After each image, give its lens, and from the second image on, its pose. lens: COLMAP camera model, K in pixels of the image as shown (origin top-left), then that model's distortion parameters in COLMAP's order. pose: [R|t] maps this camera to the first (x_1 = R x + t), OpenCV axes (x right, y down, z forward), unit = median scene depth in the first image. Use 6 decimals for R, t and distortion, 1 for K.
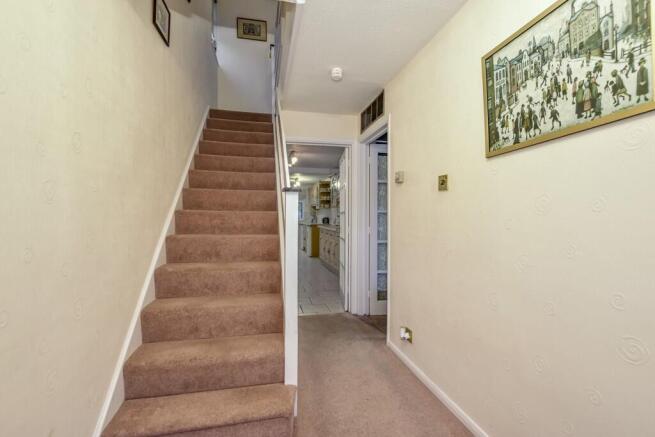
lens RADIAL K [[290.3, 0, 327.5], [0, 290.3, 218.5], [0, 0, 1]] dist [0.000011, -0.000113]
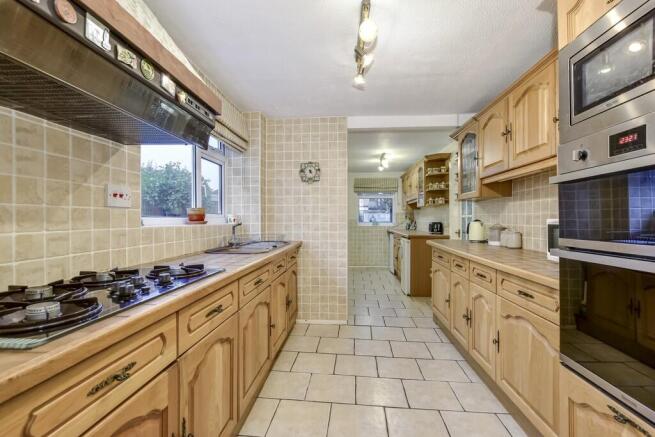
lens RADIAL K [[290.3, 0, 327.5], [0, 290.3, 218.5], [0, 0, 1]] dist [0.000011, -0.000113]
pose [[0.954275, -0.003718, -0.298908, -0.037292], [0.001078, 0.999959, -0.008997, -0.006087], [0.298929, 0.008263, 0.954239, 0.406710]]
